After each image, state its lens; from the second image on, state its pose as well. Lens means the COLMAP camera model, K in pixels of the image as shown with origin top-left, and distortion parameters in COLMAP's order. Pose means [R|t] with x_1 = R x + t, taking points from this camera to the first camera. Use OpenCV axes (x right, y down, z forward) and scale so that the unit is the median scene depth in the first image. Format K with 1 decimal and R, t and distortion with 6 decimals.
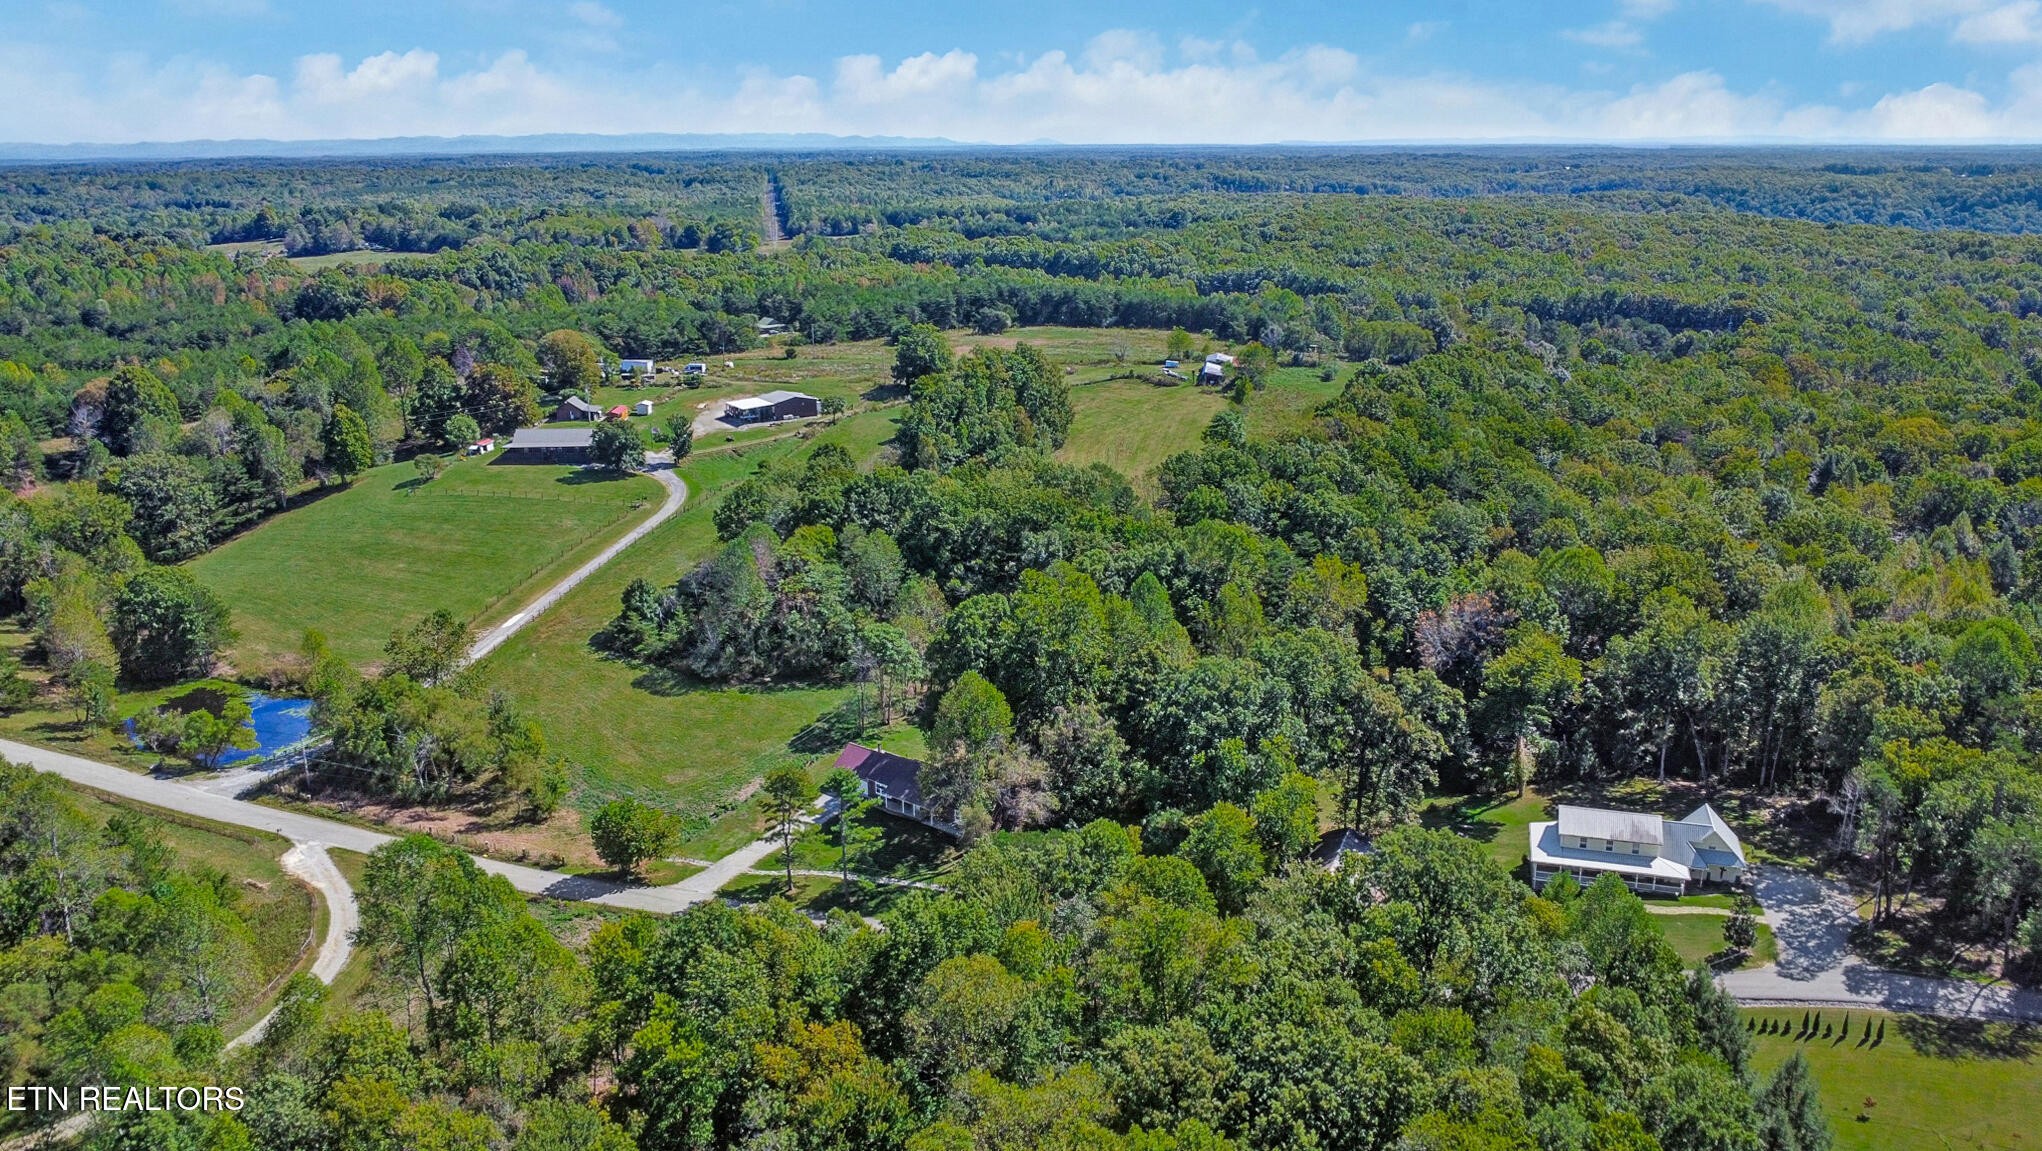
lens RADIAL K [[1502.1, 0, 1033.4], [0, 1502.1, 580.5], [0, 0, 1]] dist [-0.027837, -0.008783]
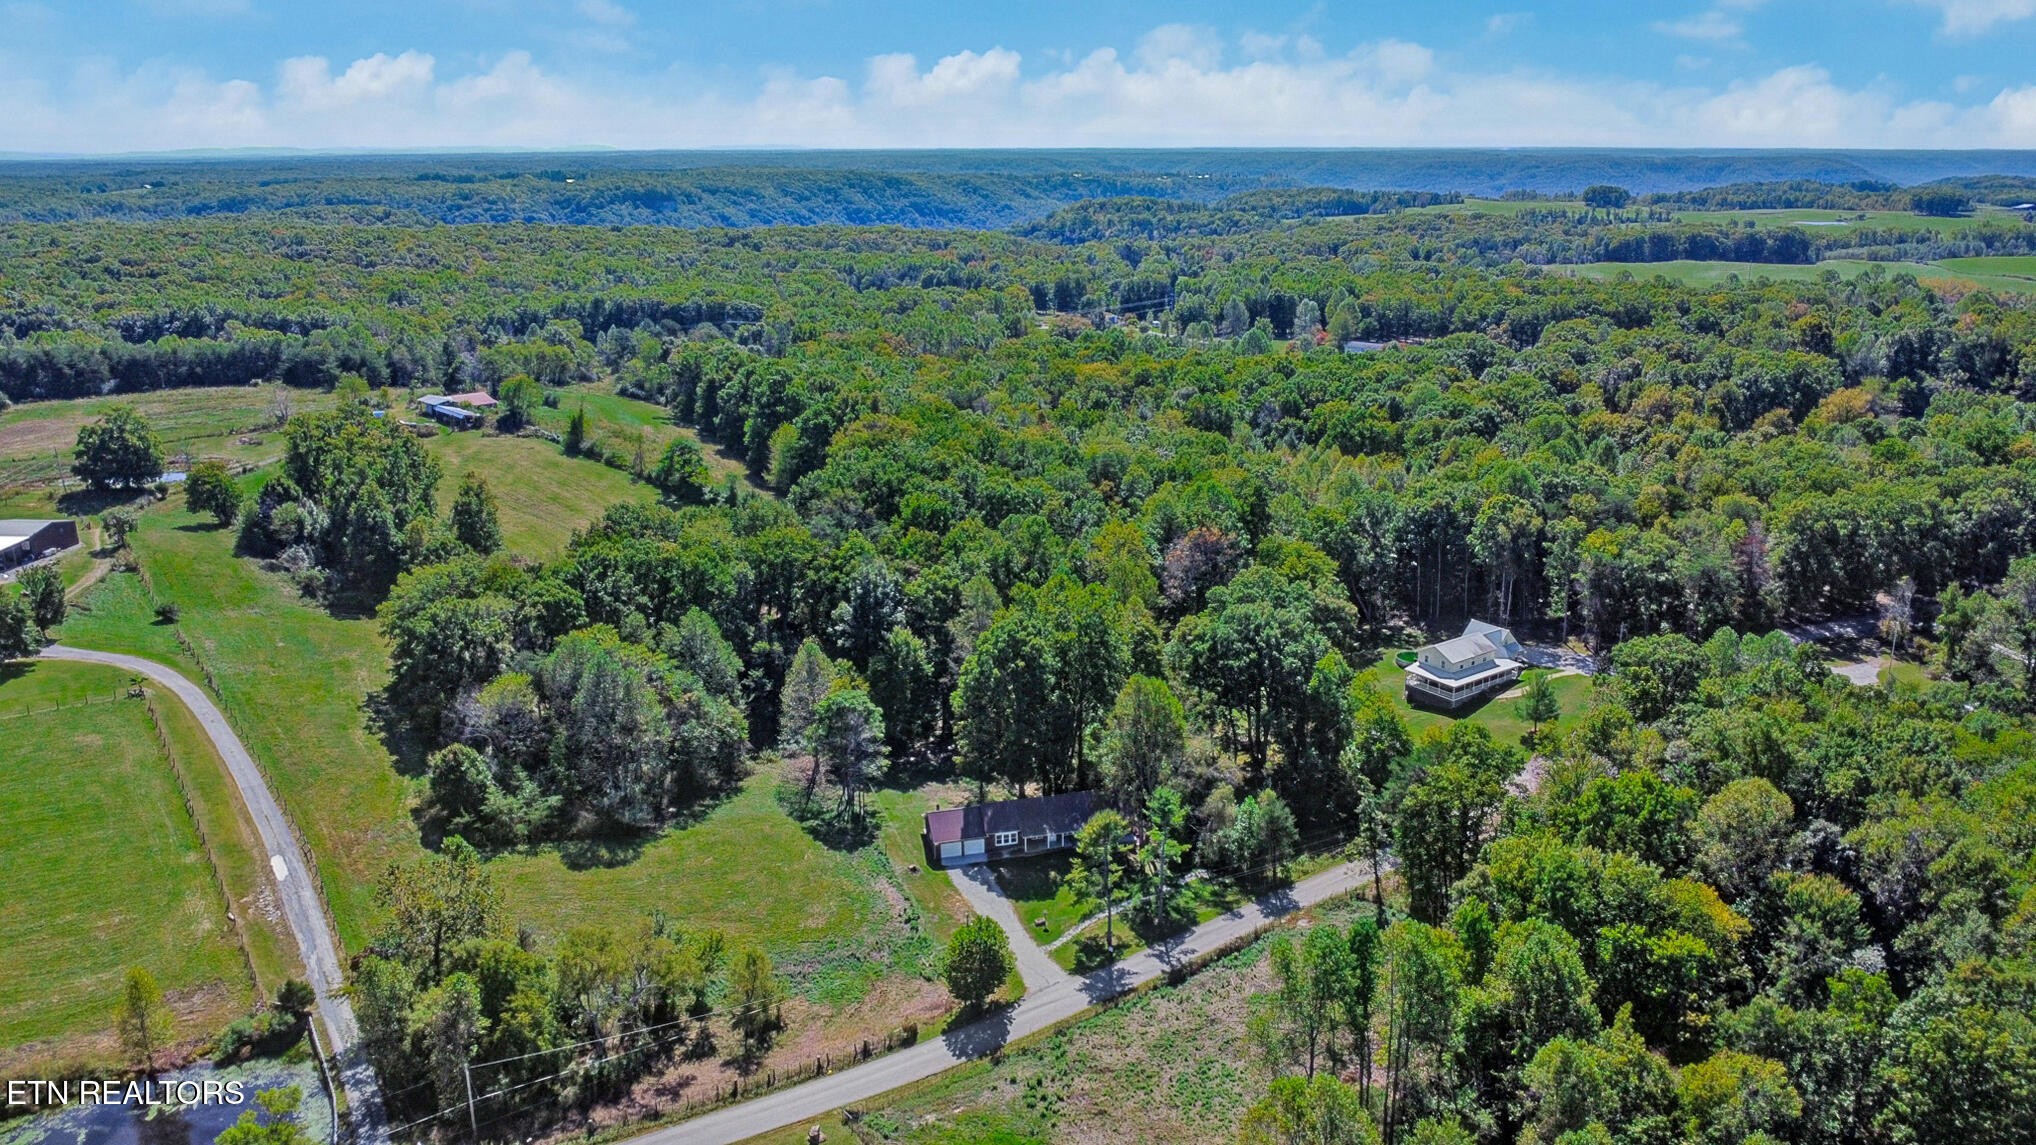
lens RADIAL K [[1497.7, 0, 1038.6], [0, 1497.7, 576.5], [0, 0, 1]] dist [-0.027837, -0.008783]
pose [[0.600178, -0.218840, 0.769347, -0.669522], [0.225901, 0.969064, 0.099421, -0.095248], [-0.767304, 0.114126, 0.631047, 0.310450]]
